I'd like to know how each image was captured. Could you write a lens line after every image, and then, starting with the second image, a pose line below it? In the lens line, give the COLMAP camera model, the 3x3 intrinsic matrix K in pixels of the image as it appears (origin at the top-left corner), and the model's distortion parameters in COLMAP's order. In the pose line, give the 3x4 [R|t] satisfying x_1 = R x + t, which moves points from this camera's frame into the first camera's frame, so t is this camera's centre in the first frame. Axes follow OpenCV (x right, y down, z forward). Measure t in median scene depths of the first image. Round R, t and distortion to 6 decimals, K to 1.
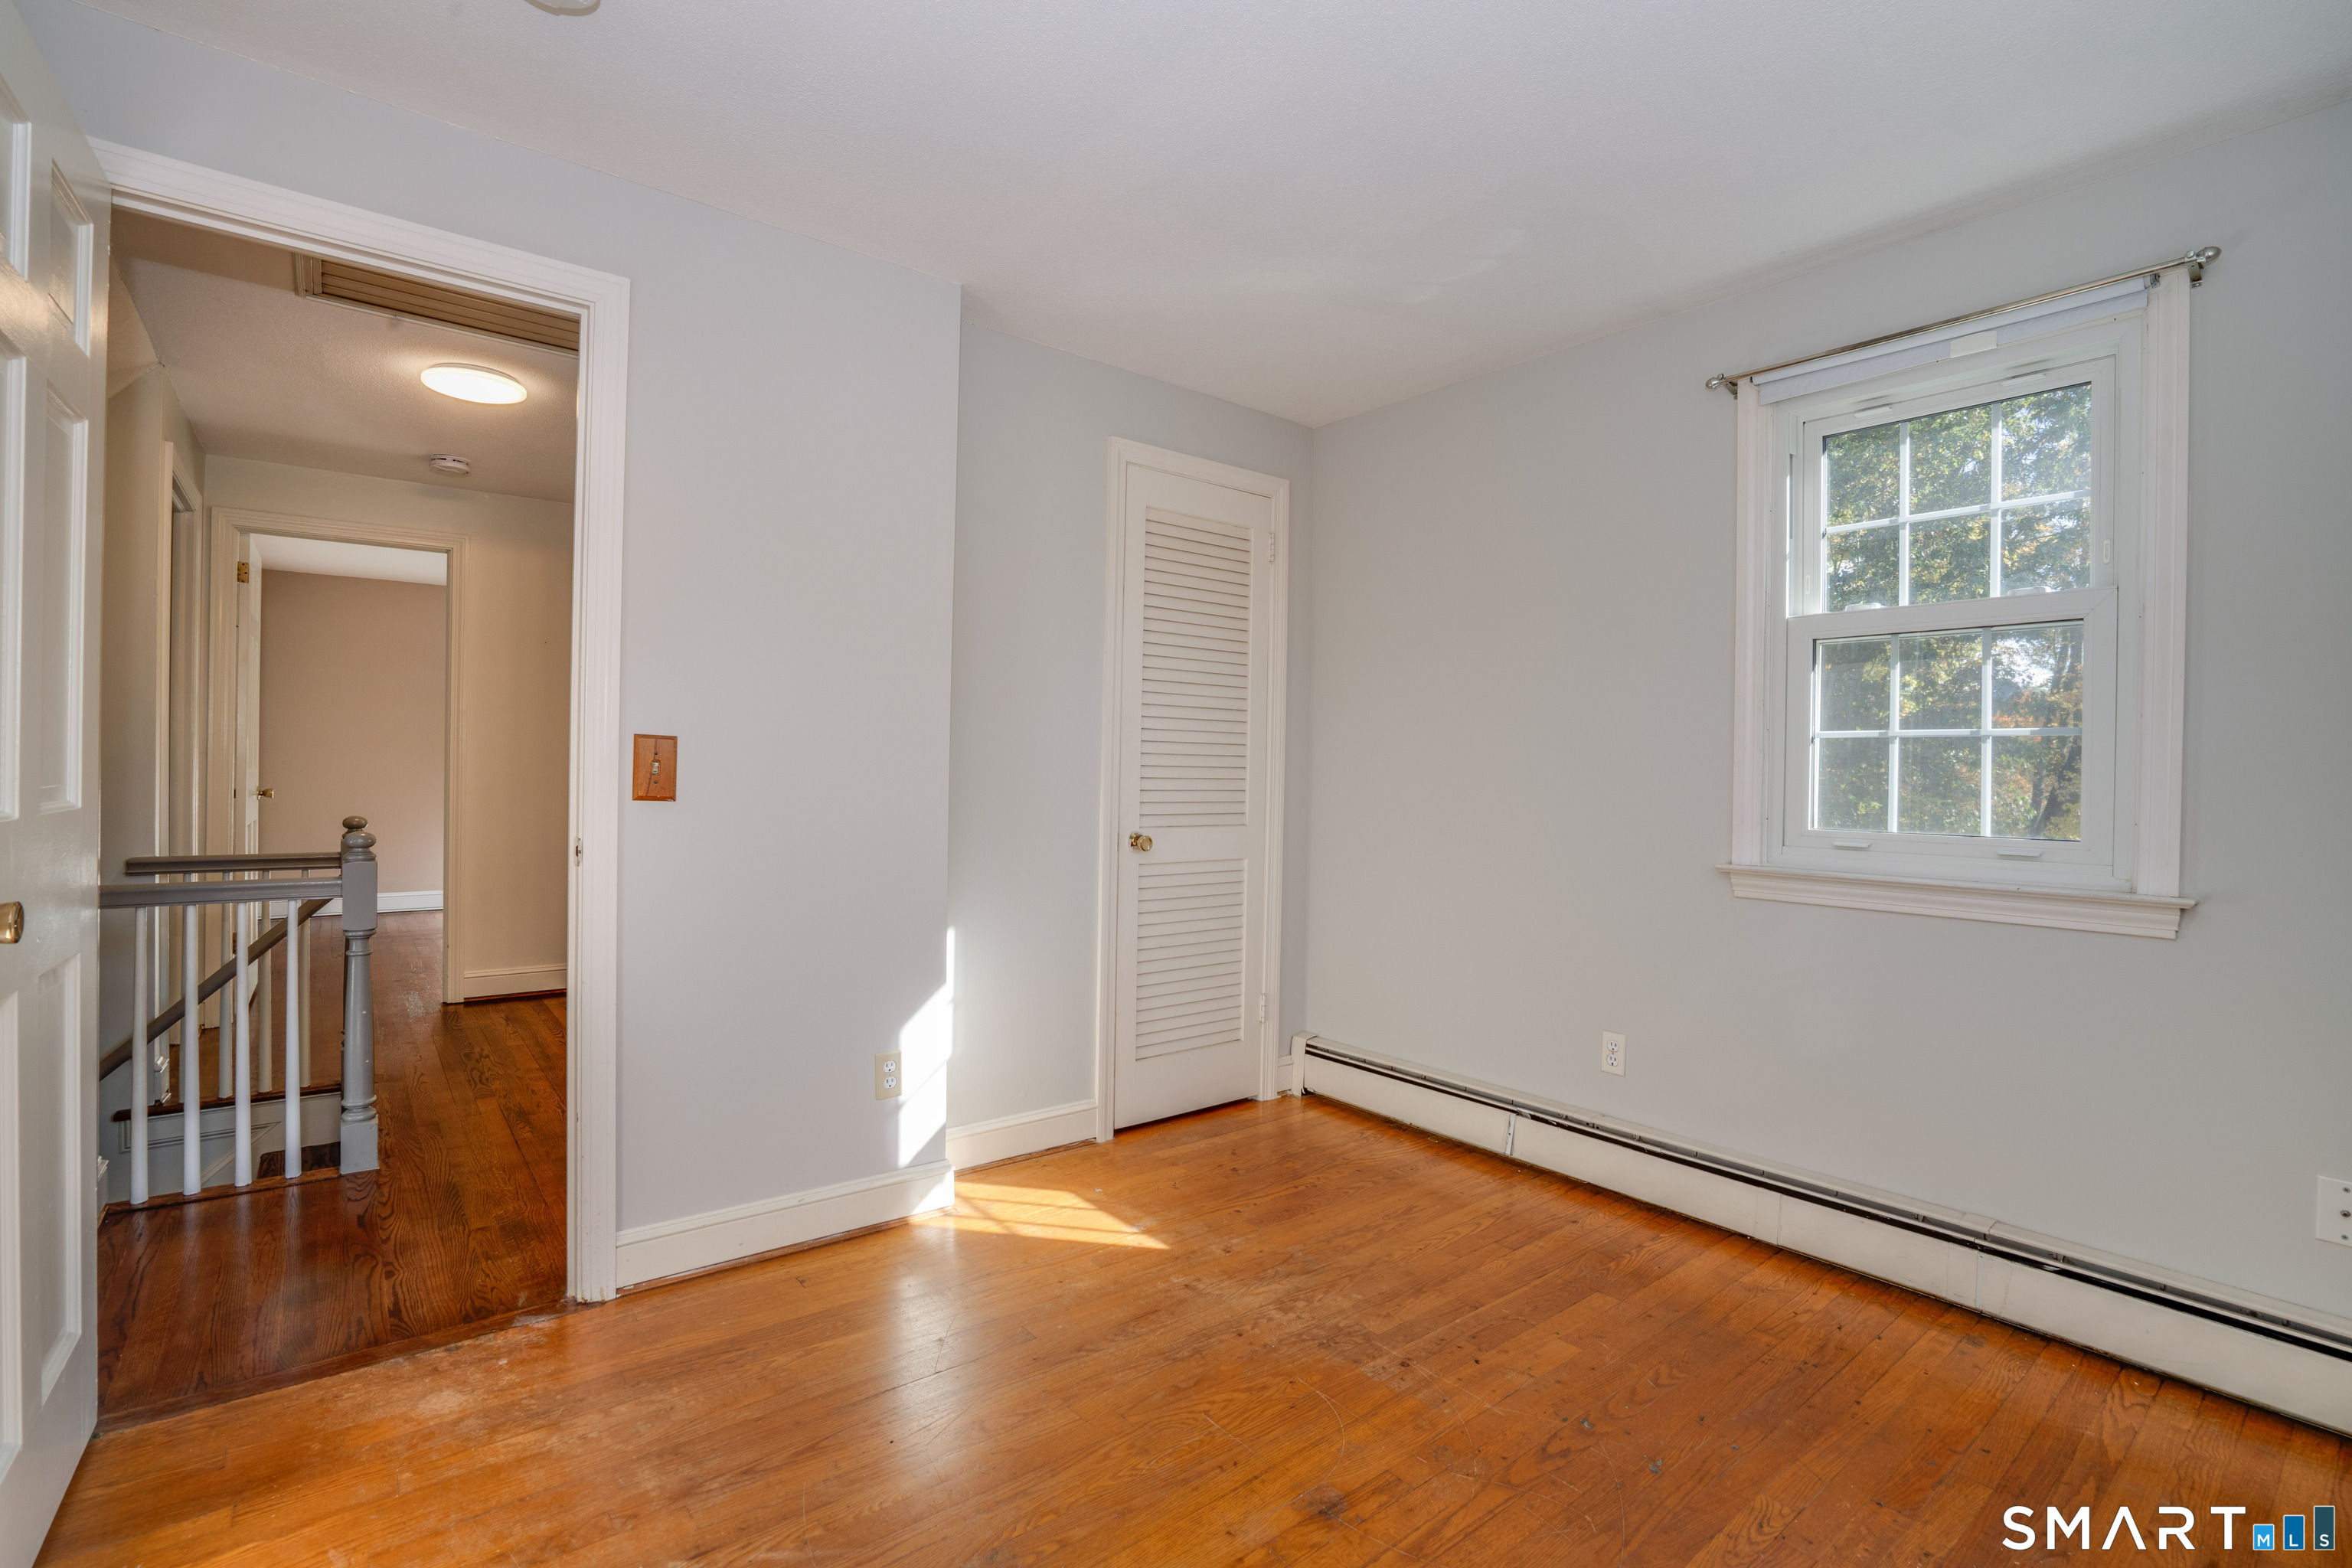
lens RADIAL K [[1087.8, 0, 1168.4], [0, 1087.8, 775.9], [0, 0, 1]] dist [-0.044650, 0.018755]
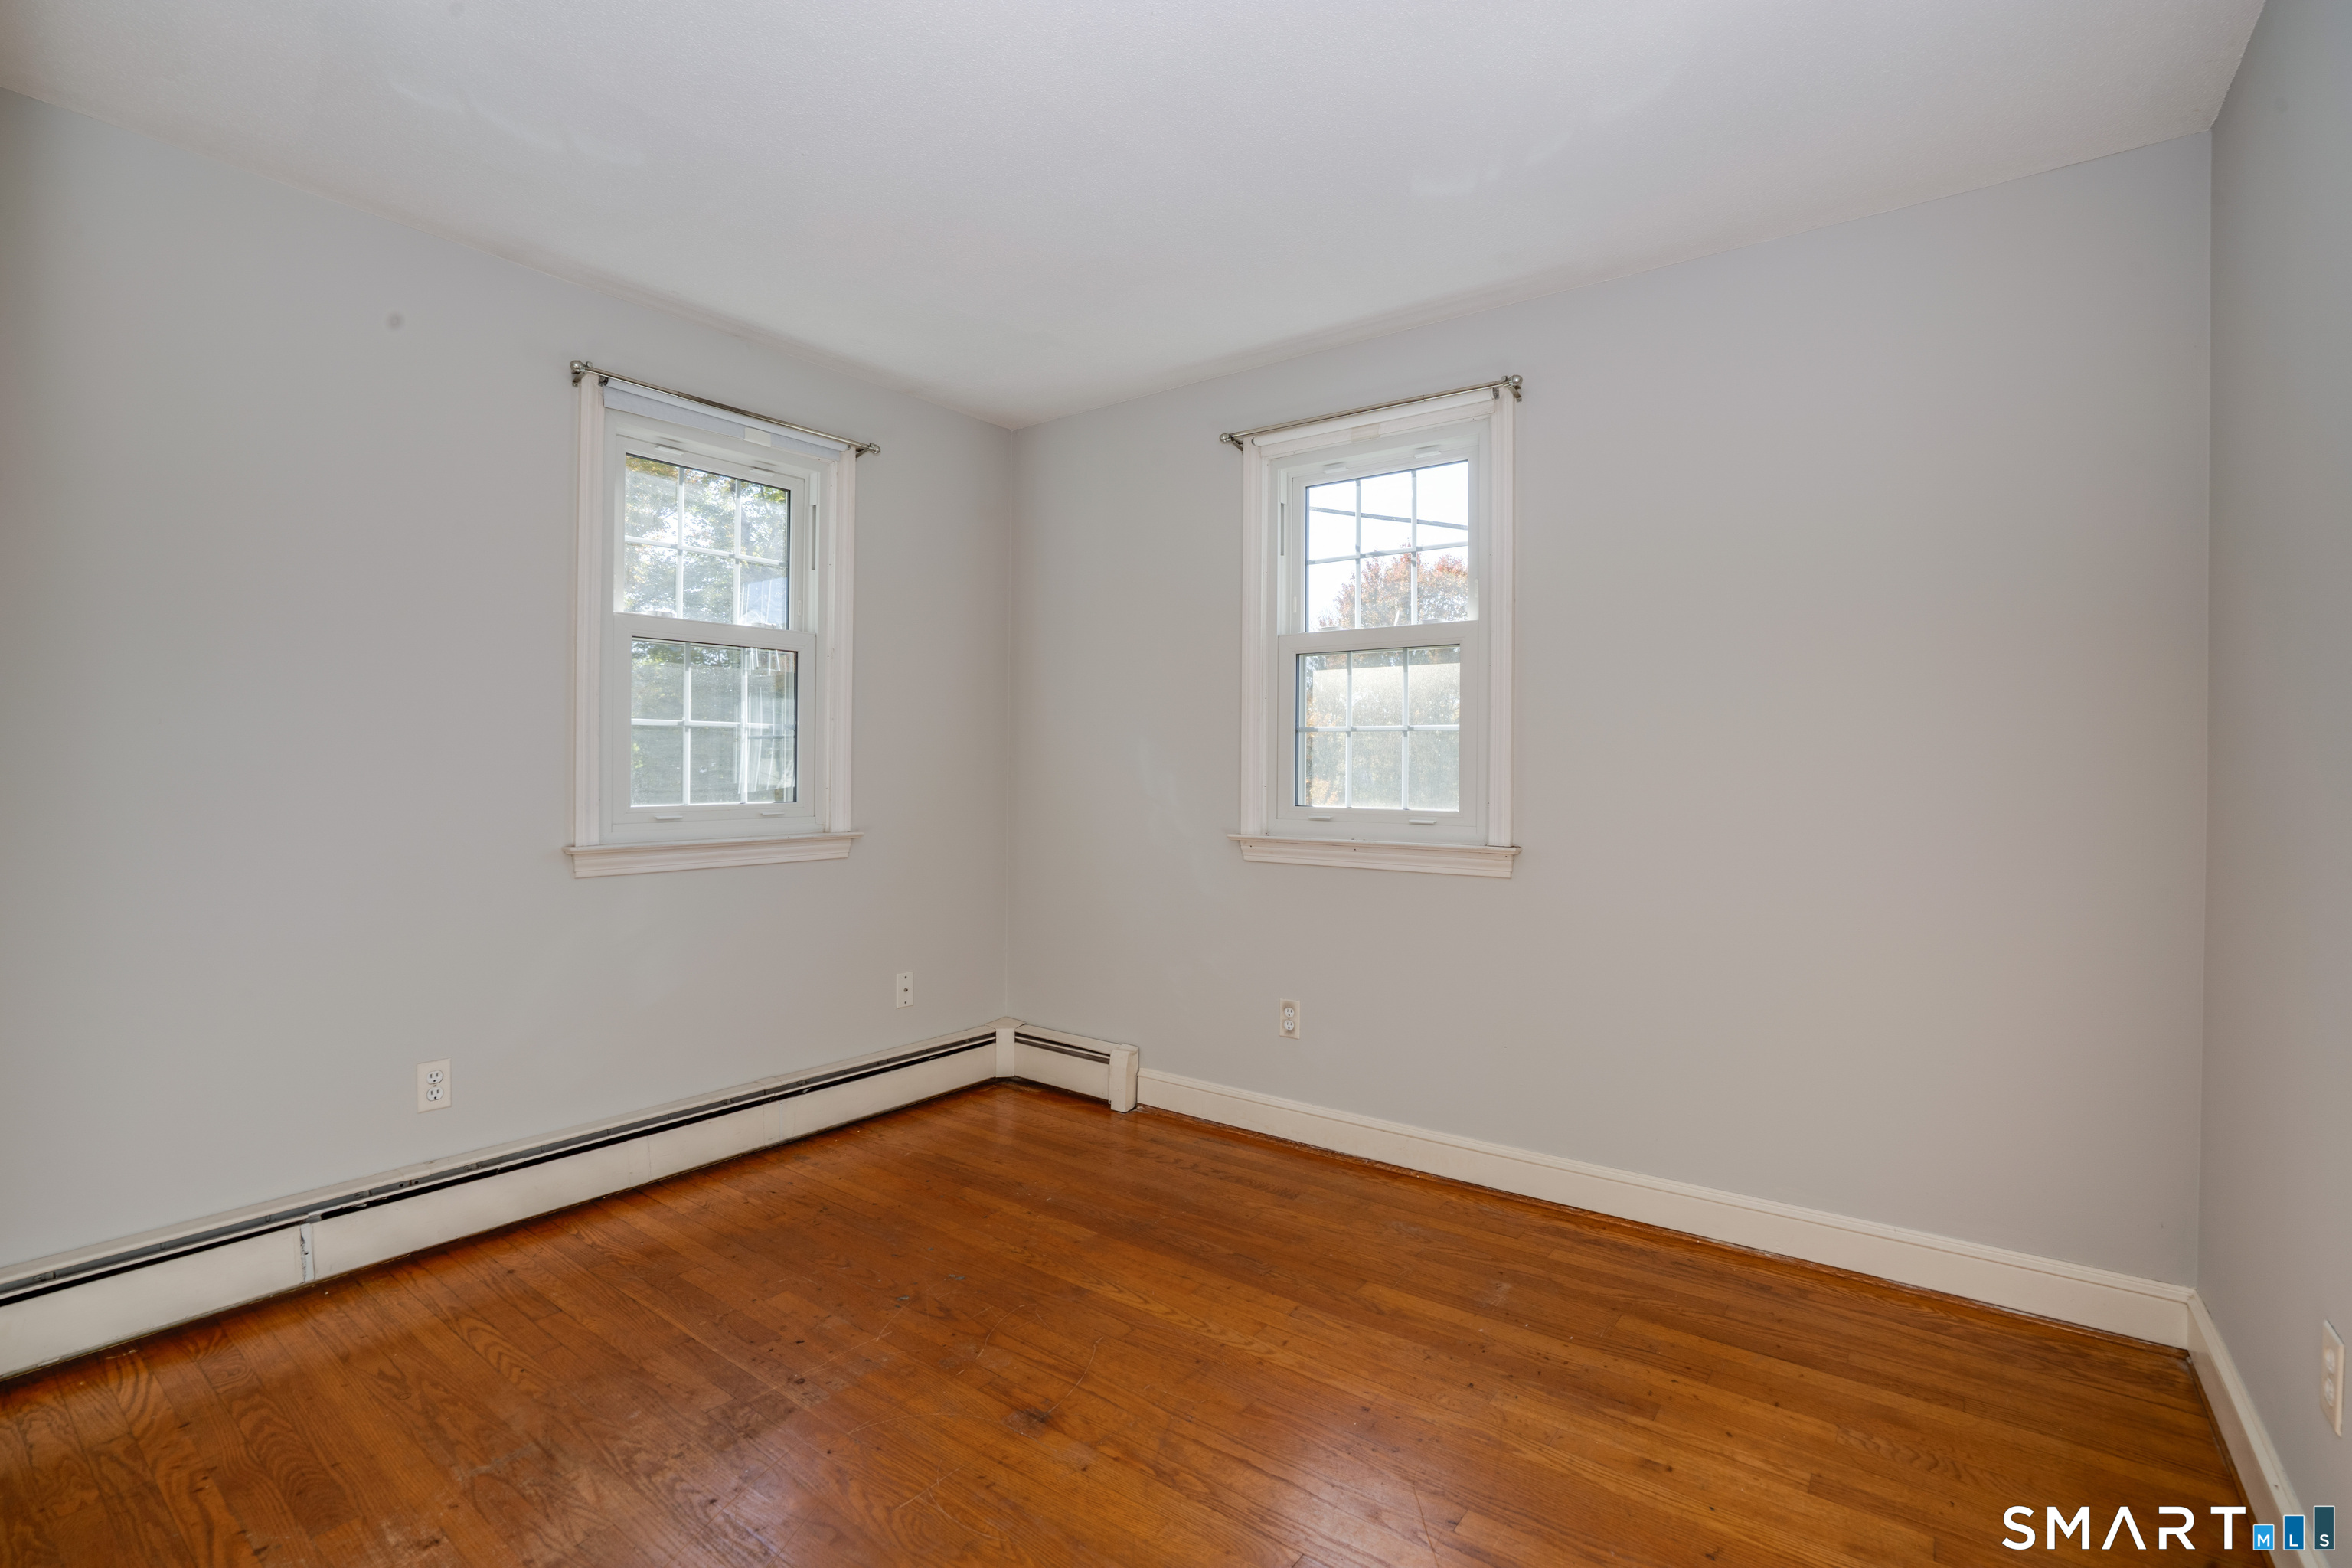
lens RADIAL K [[1087.8, 0, 1168.4], [0, 1087.8, 775.9], [0, 0, 1]] dist [-0.044650, 0.018755]
pose [[-0.256396, -0.022339, 0.966314, -0.676938], [-0.002491, 0.999745, 0.022451, -0.009193], [-0.966568, 0.003349, -0.256387, 0.815311]]
